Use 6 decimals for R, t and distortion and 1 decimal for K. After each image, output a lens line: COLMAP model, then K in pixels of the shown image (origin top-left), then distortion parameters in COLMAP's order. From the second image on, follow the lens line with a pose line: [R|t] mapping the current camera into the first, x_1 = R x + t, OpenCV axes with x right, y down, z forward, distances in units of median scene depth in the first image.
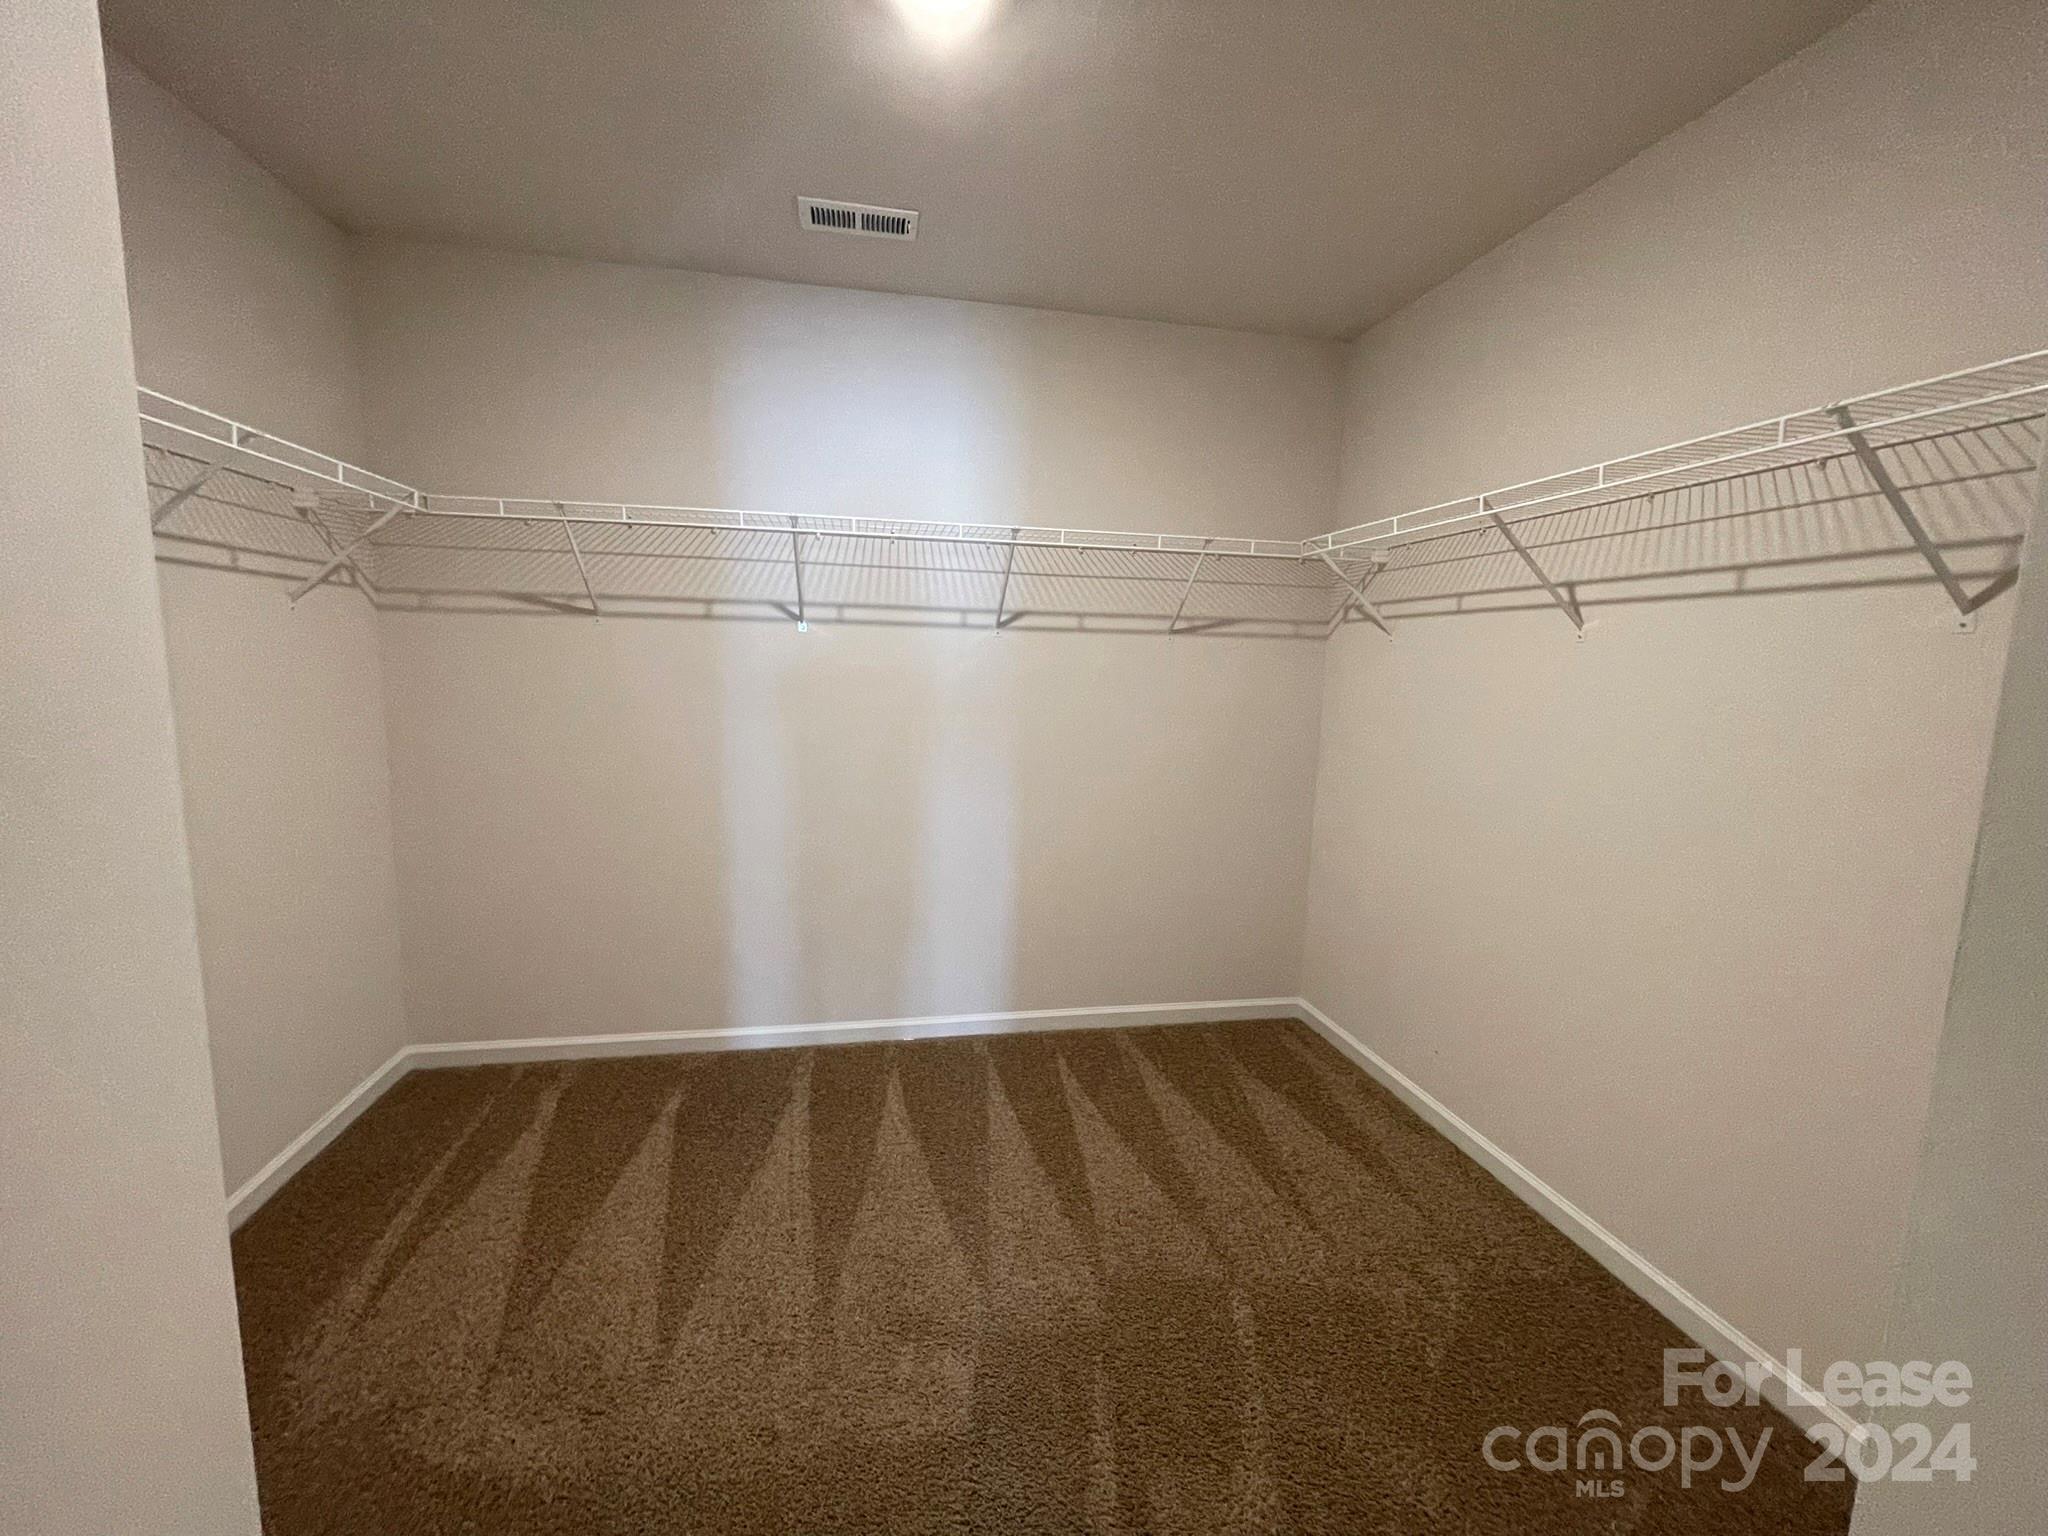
lens RADIAL K [[820.6, 0, 1021.6], [0, 820.6, 764.2], [0, 0, 1]] dist [0.004019, -0.000485]
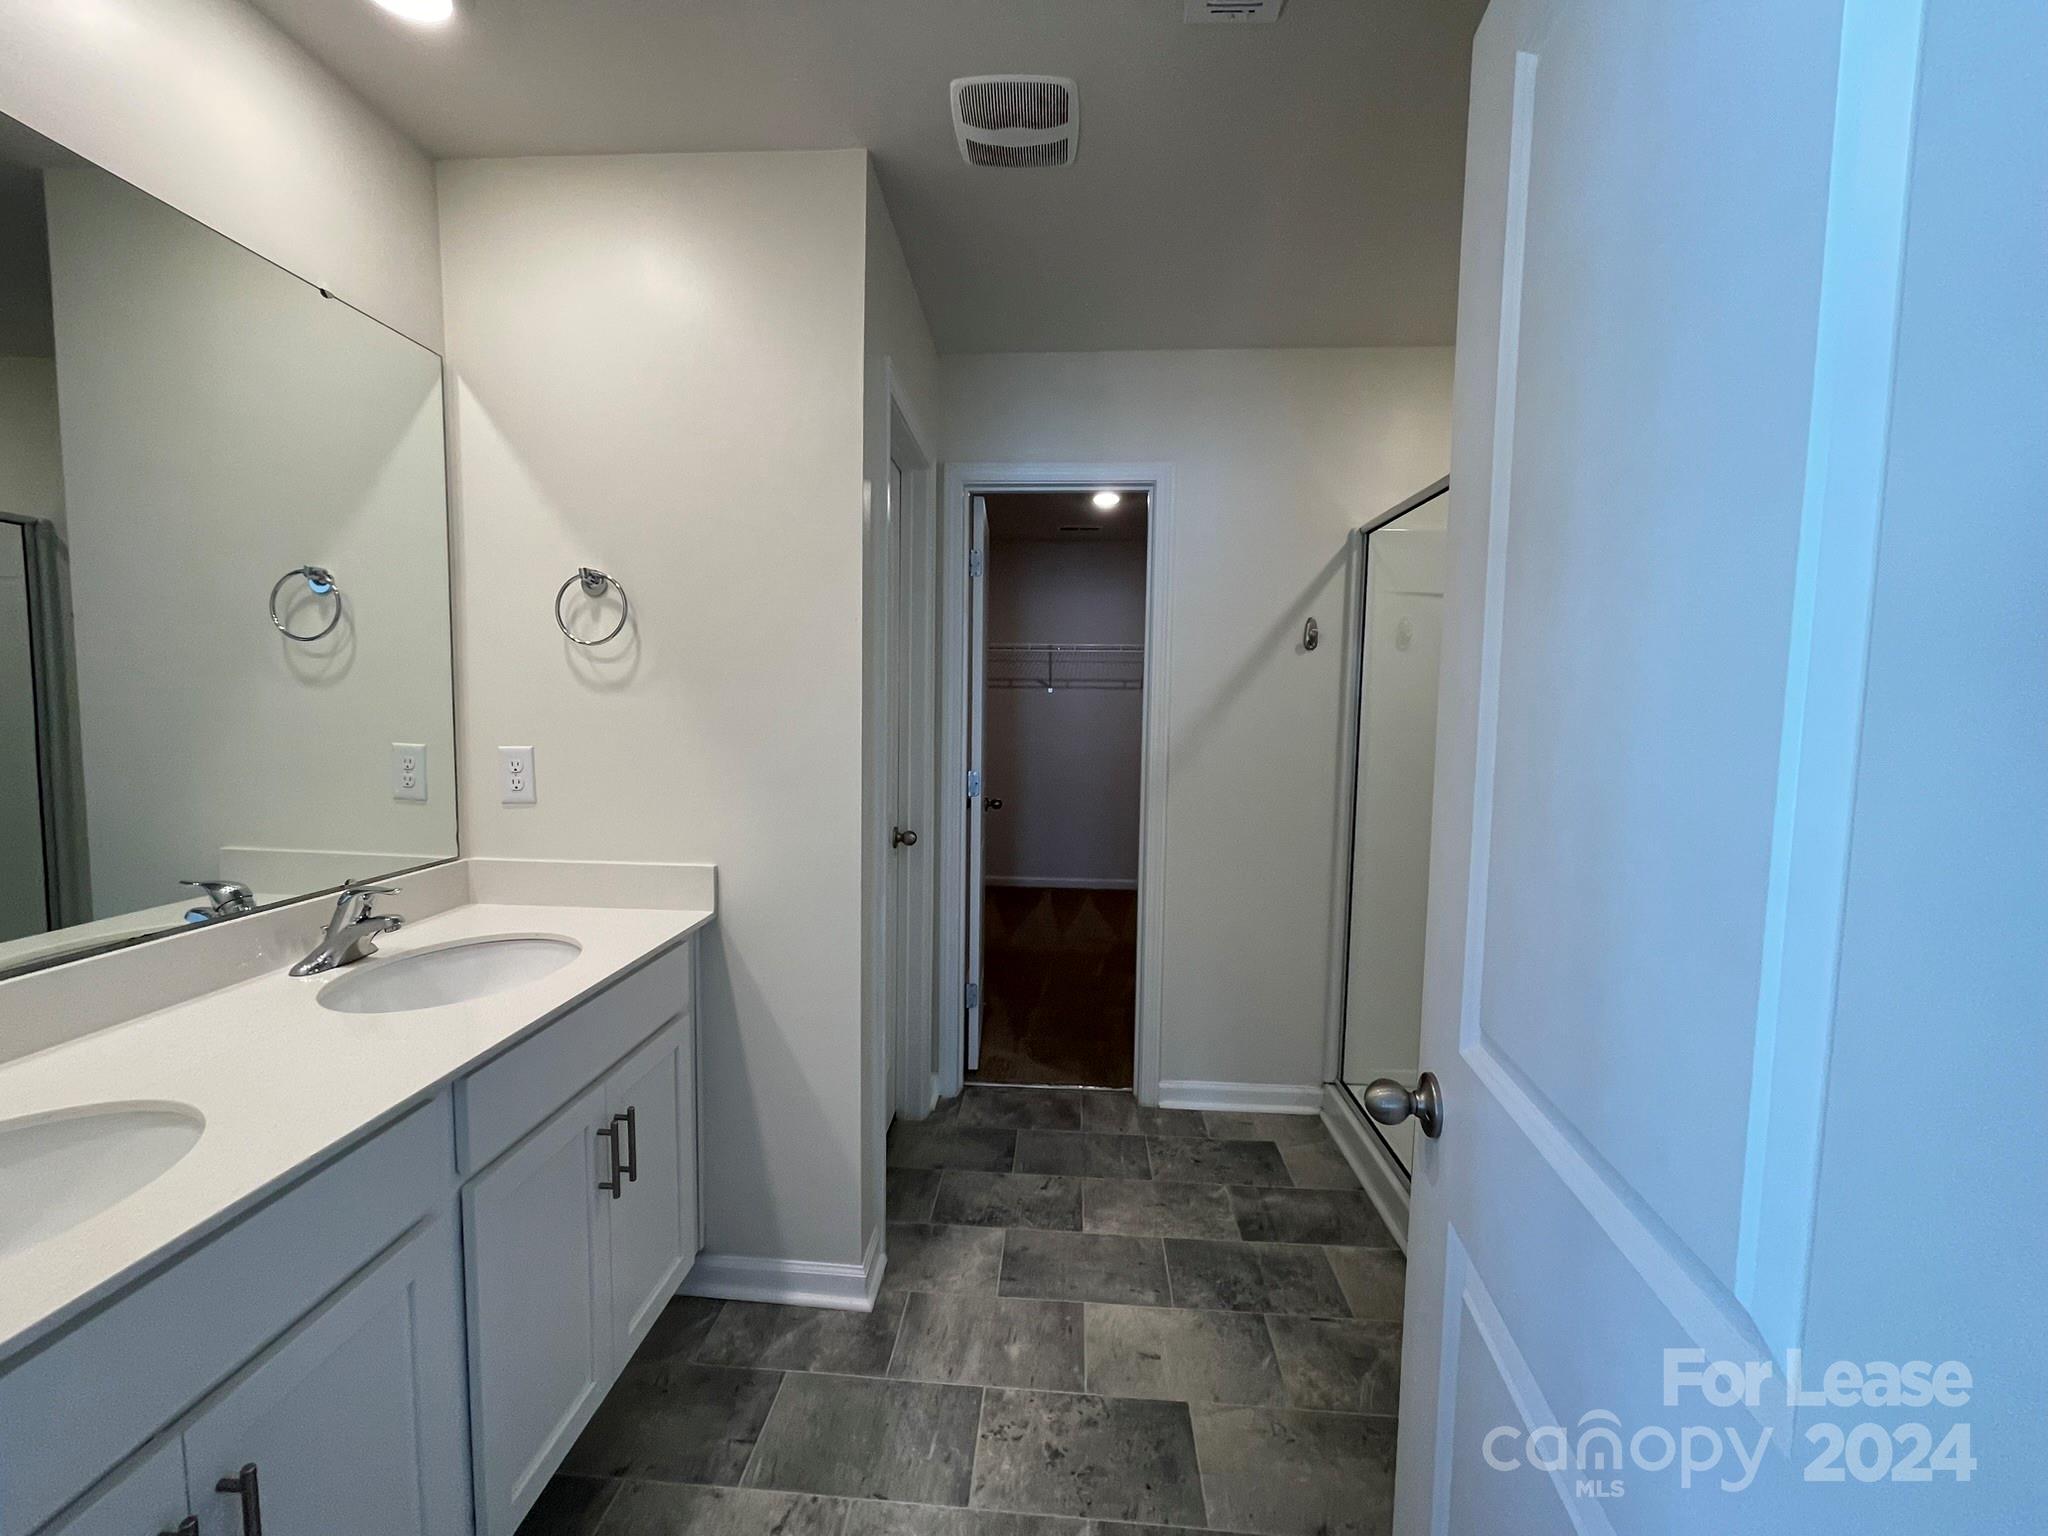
lens RADIAL K [[820.6, 0, 1022.5], [0, 820.6, 765.4], [0, 0, 1]] dist [0.004019, -0.000485]
pose [[0.965744, 0.002150, -0.259488, 0.238646], [-0.016243, 0.998506, -0.052178, 0.154995], [0.258988, 0.054605, 0.964336, -1.167944]]
